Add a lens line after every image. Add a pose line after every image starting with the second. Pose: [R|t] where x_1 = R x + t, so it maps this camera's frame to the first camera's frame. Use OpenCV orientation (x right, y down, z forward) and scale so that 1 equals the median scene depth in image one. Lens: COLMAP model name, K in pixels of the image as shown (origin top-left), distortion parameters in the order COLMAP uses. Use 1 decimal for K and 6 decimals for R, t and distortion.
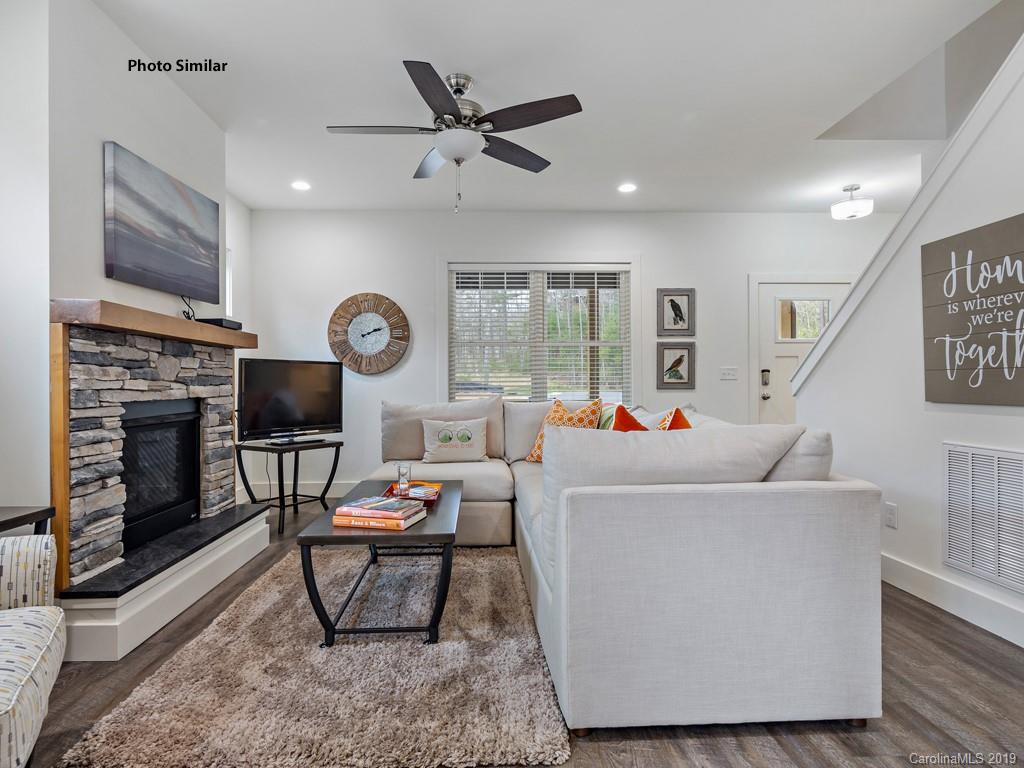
lens RADIAL K [[579.2, 0, 496.9], [0, 579.2, 383.3], [0, 0, 1]] dist [0.002130, -0.001231]
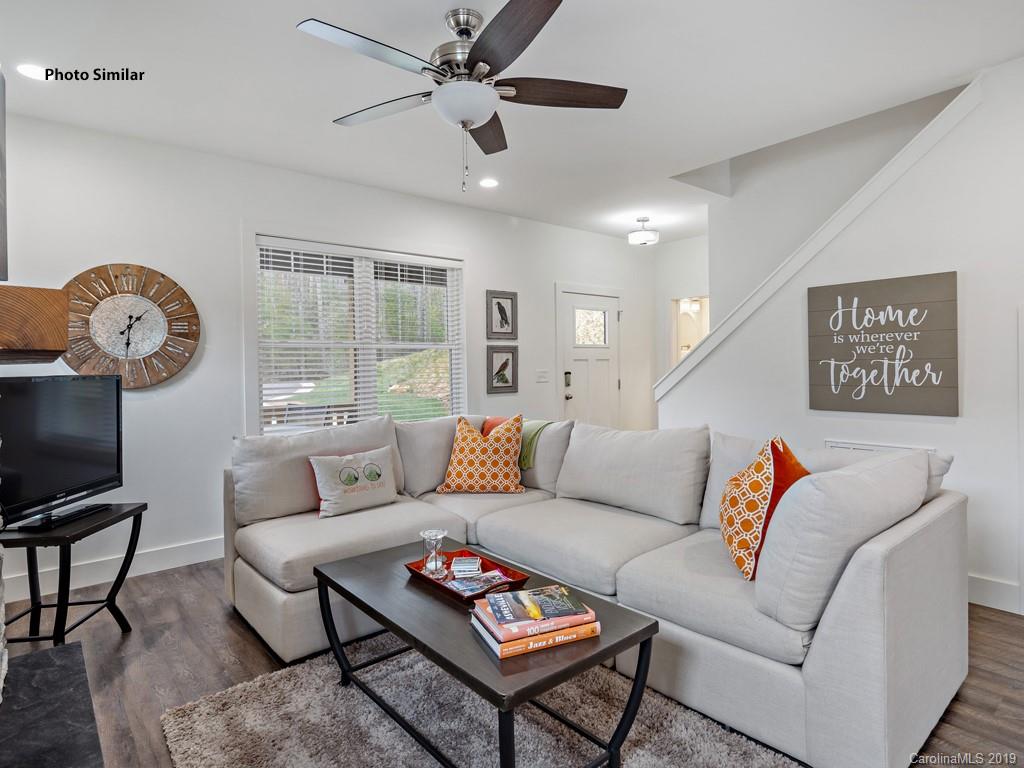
lens RADIAL K [[576.6, 0, 544.1], [0, 576.6, 374.1], [0, 0, 1]] dist [0.002445, -0.000220]
pose [[0.770491, -0.016827, 0.637229, -0.301132], [0.010418, 0.999850, 0.013806, -0.039507], [-0.637366, -0.003998, 0.770551, 0.218052]]
